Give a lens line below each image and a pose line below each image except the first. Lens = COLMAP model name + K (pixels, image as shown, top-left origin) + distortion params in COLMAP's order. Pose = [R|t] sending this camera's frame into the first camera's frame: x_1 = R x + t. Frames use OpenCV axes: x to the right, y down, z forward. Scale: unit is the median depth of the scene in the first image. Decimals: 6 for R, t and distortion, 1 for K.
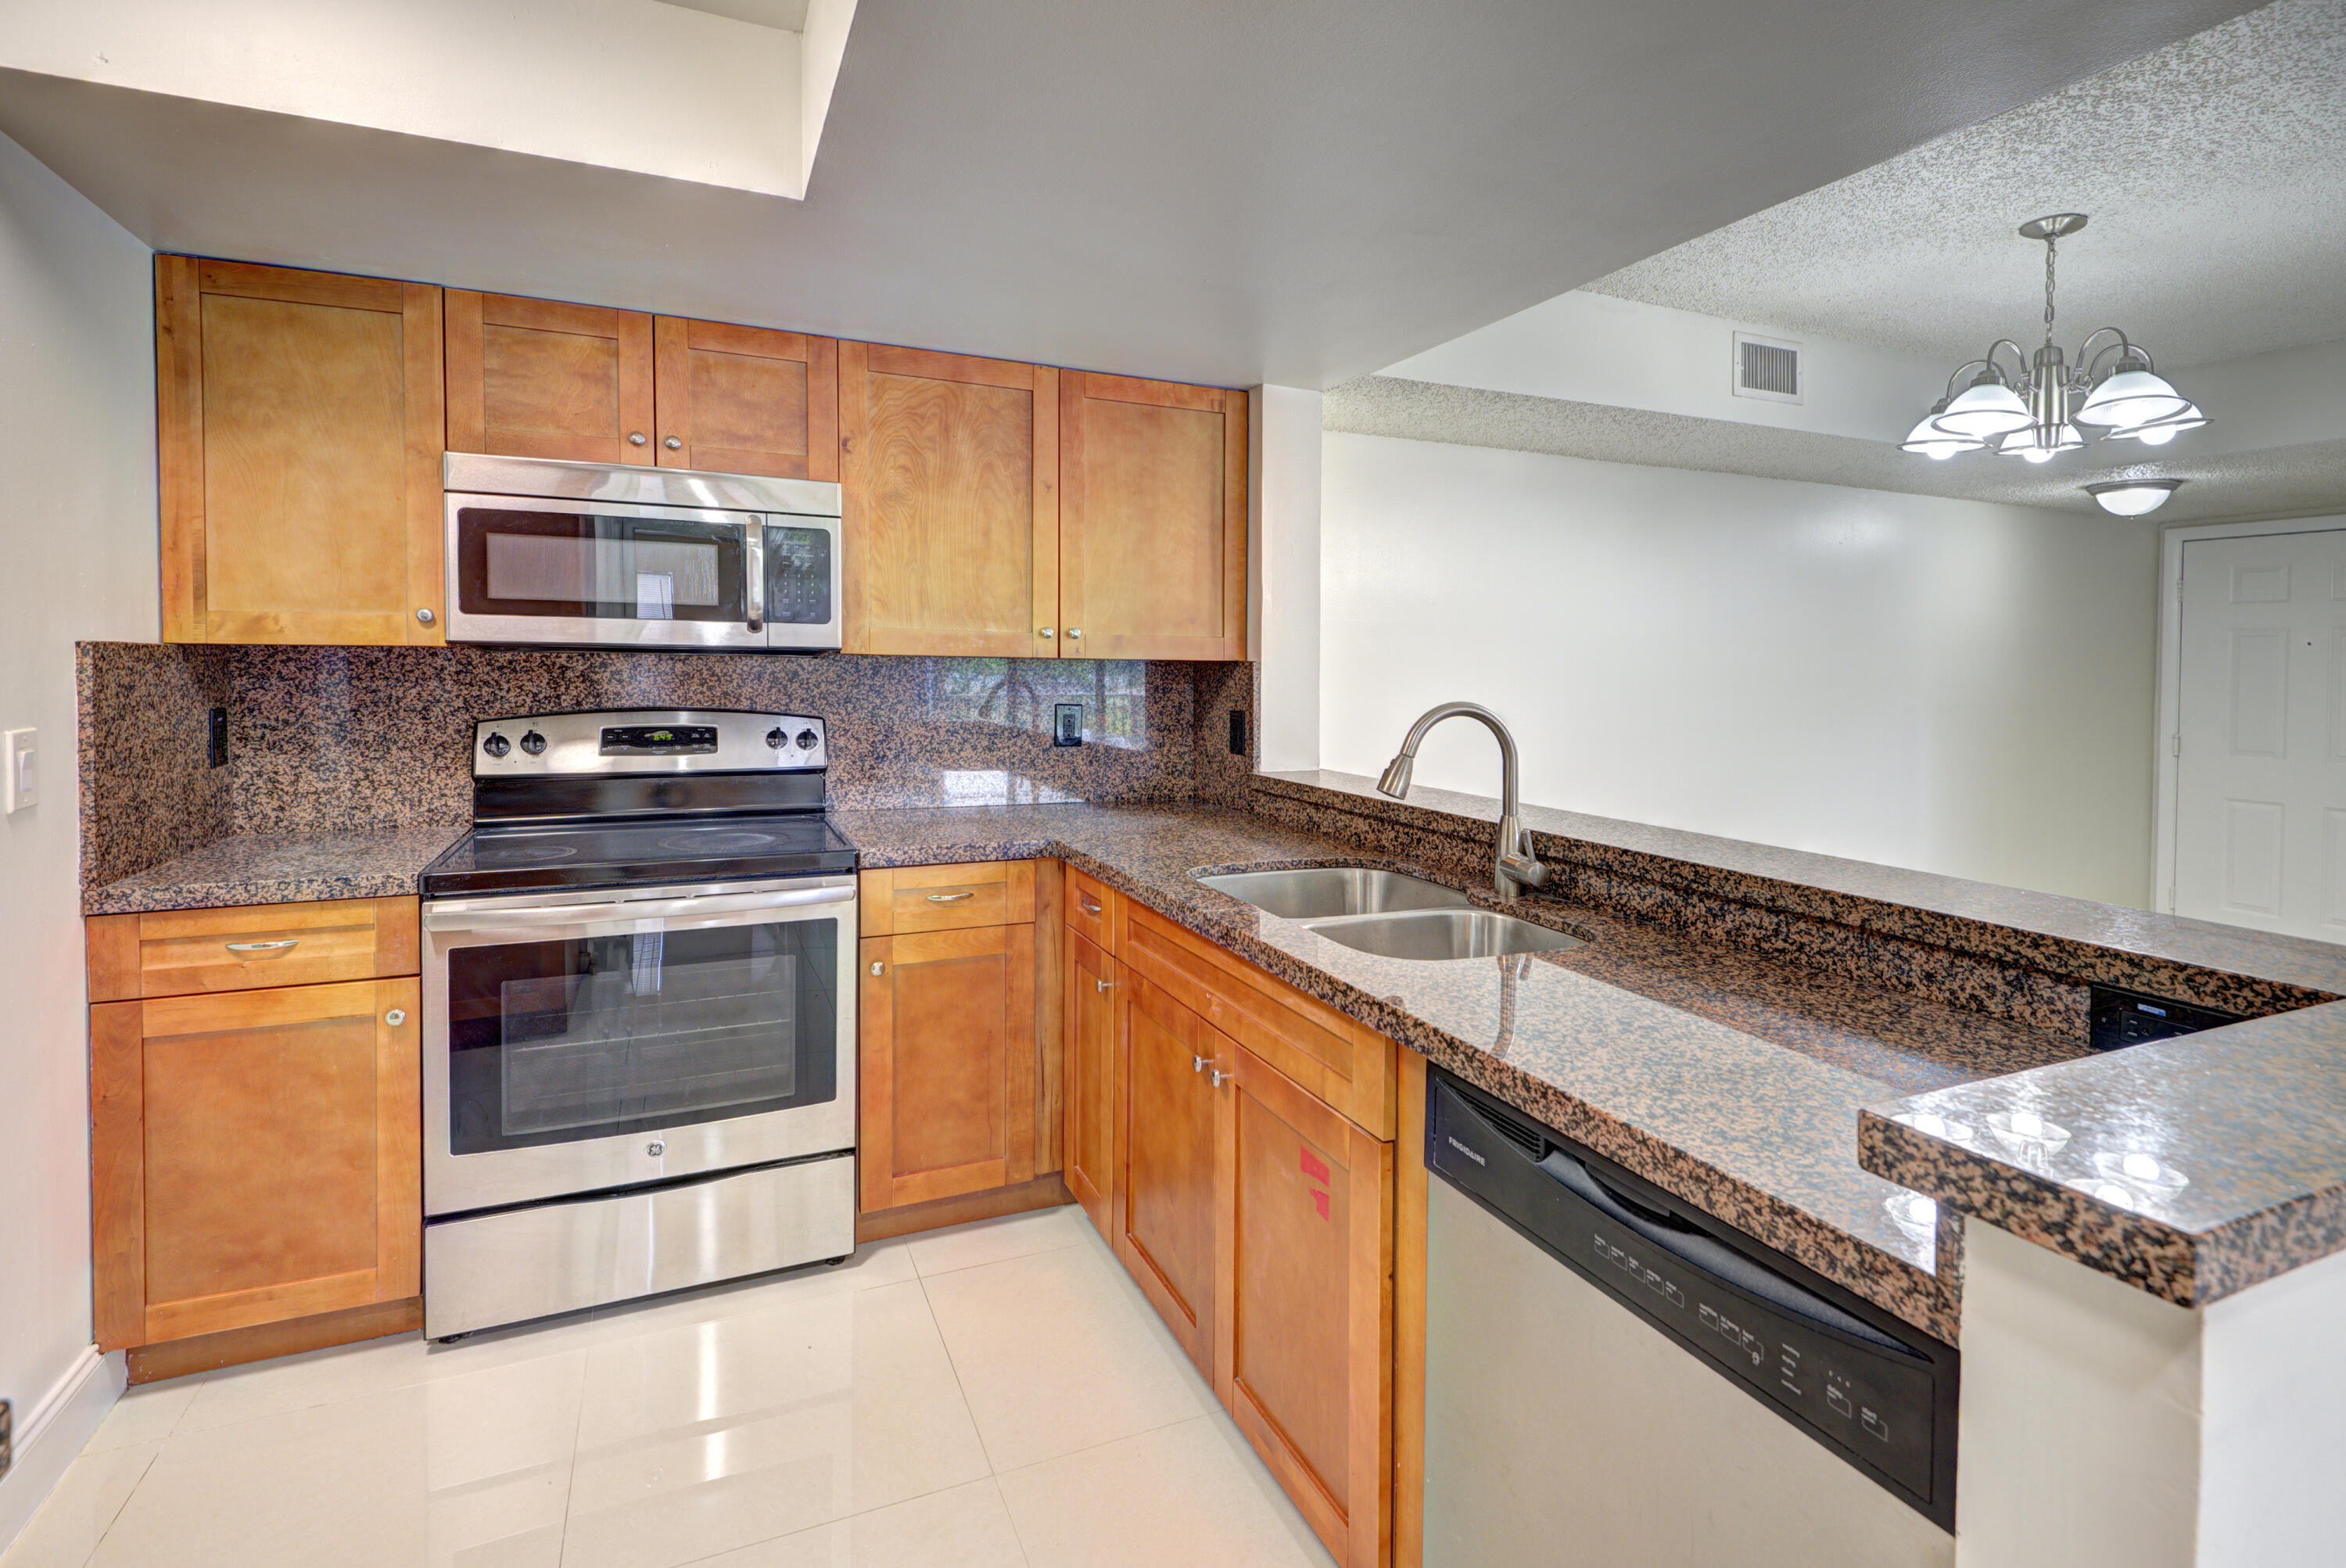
lens RADIAL K [[1158.8, 0, 1181.3], [0, 1158.8, 695.7], [0, 0, 1]] dist [0.013838, -0.000954]
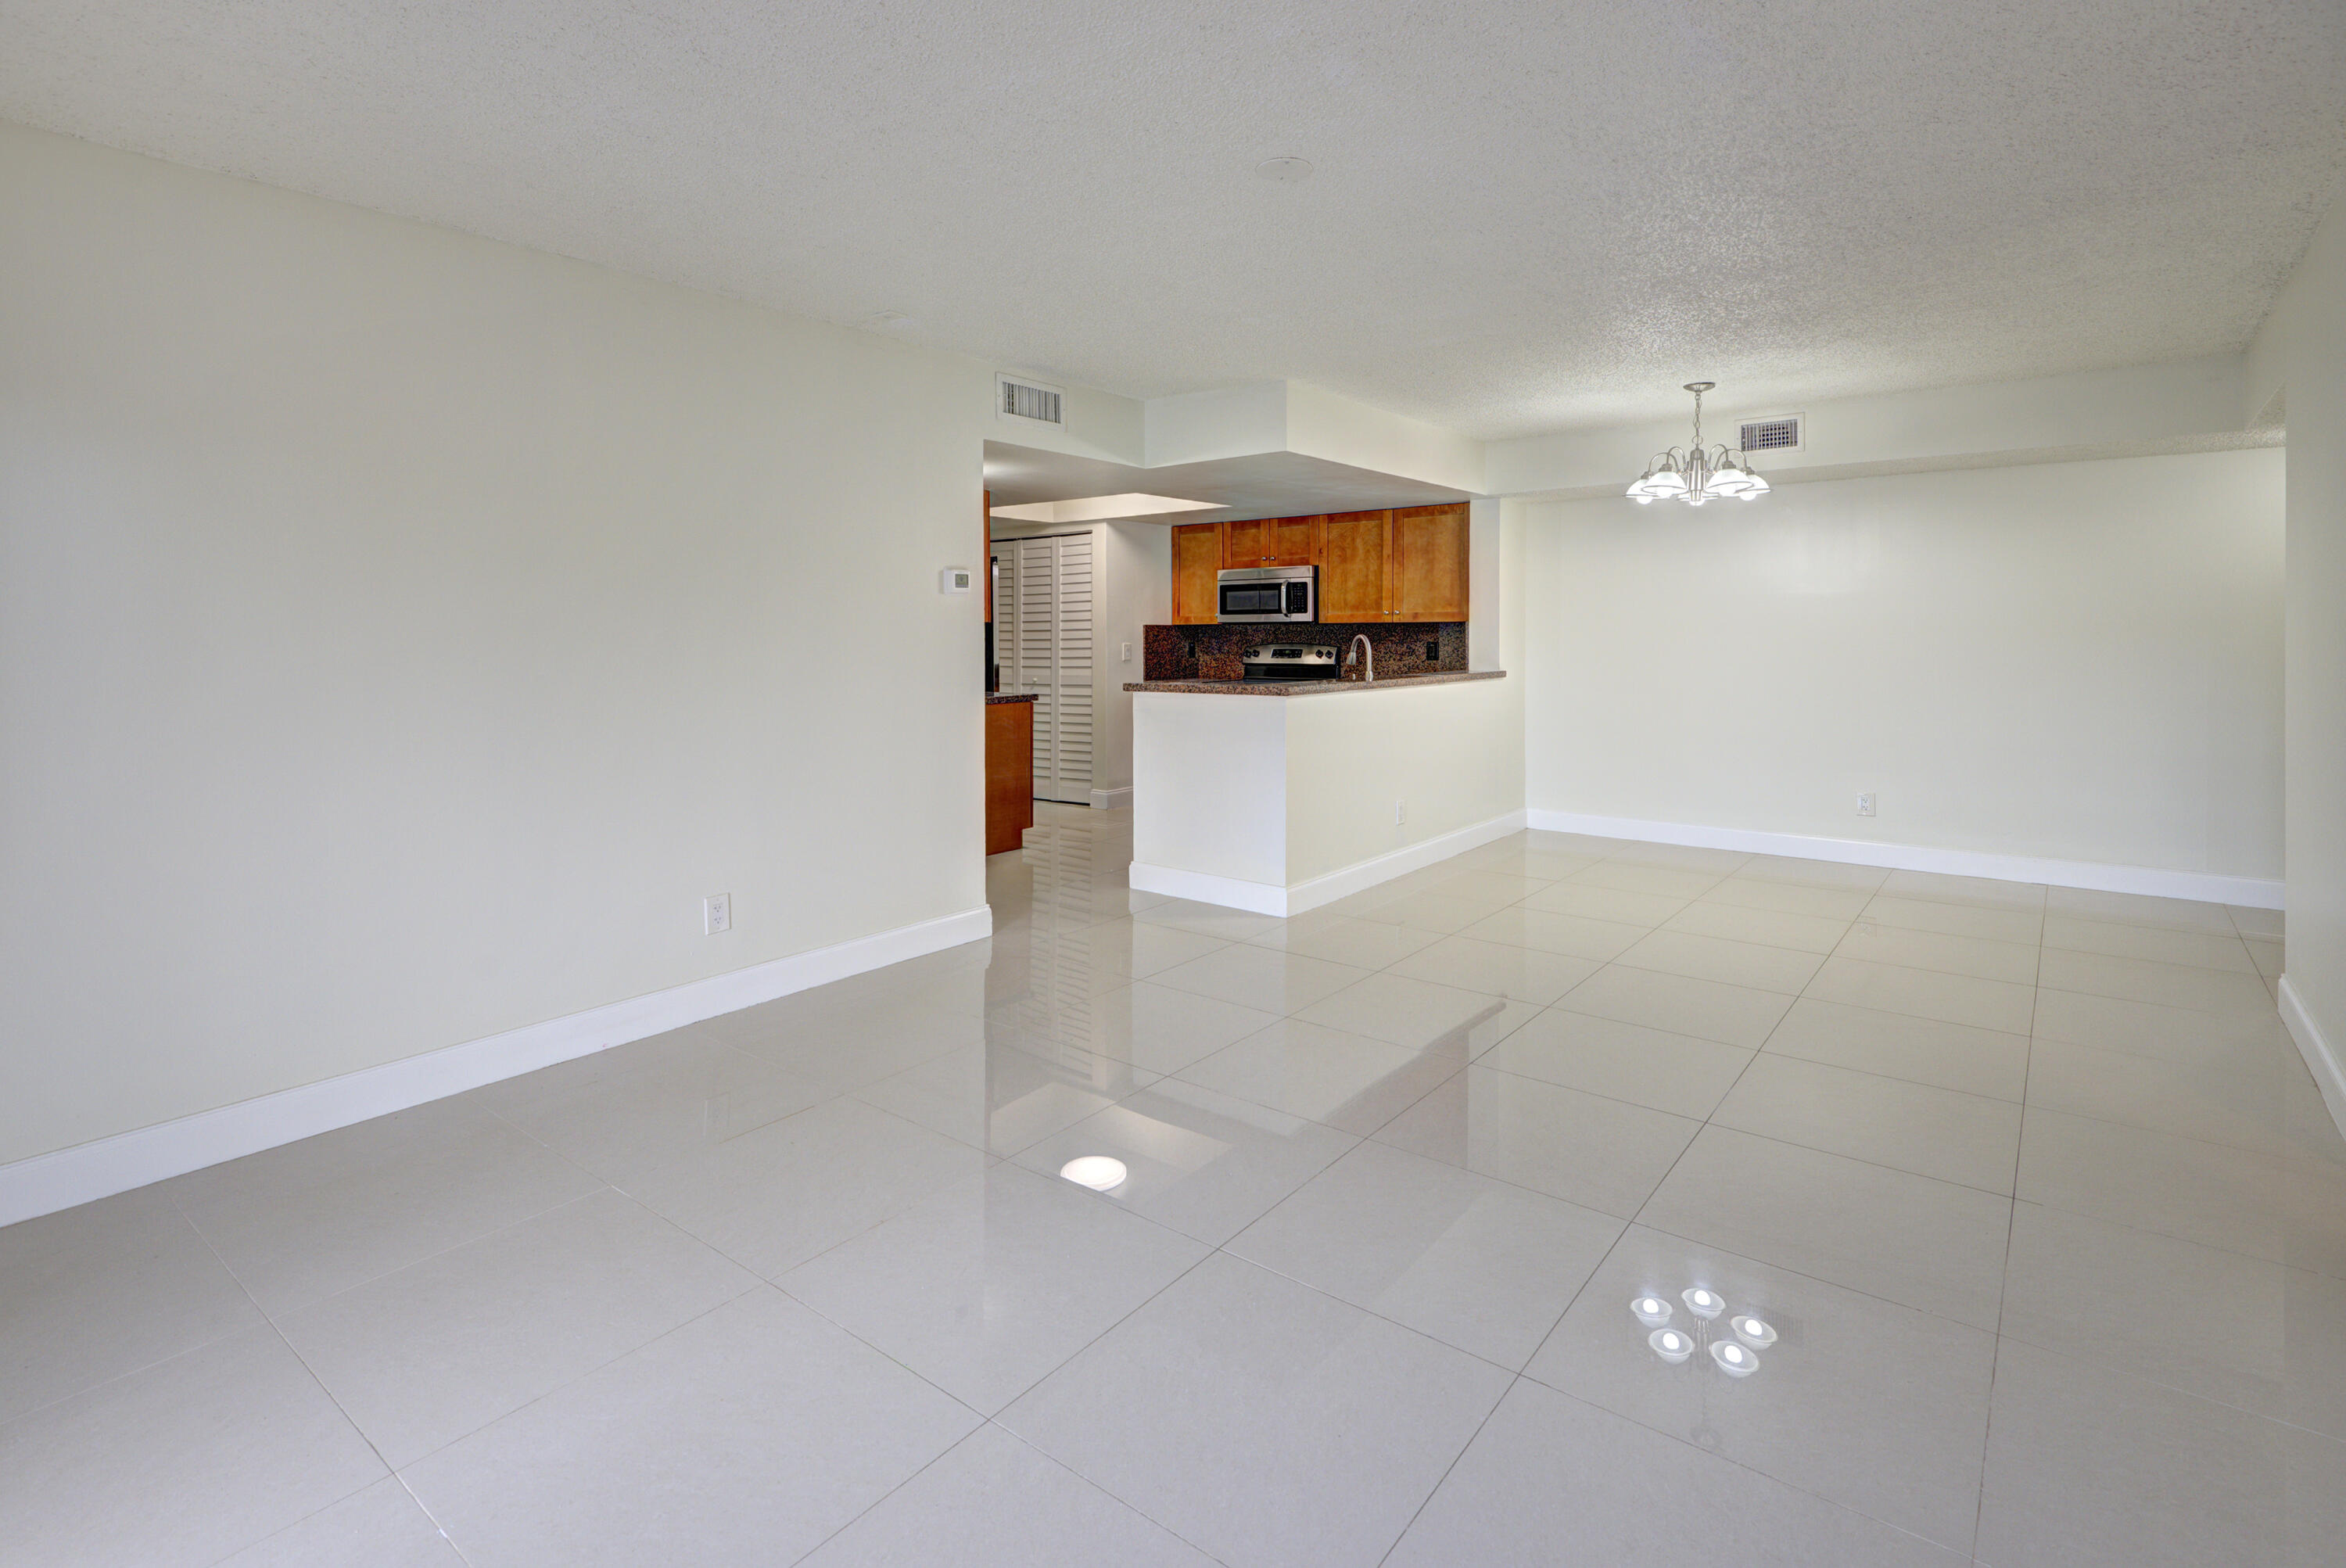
lens RADIAL K [[1077.5, 0, 1134.9], [0, 1077.5, 637.5], [0, 0, 1]] dist [0.016771, -0.000310]
pose [[0.450493, -0.013929, -0.892671, 2.108370], [-0.013283, 0.999663, -0.022302, 0.072995], [0.892681, 0.021905, 0.450156, -0.681794]]
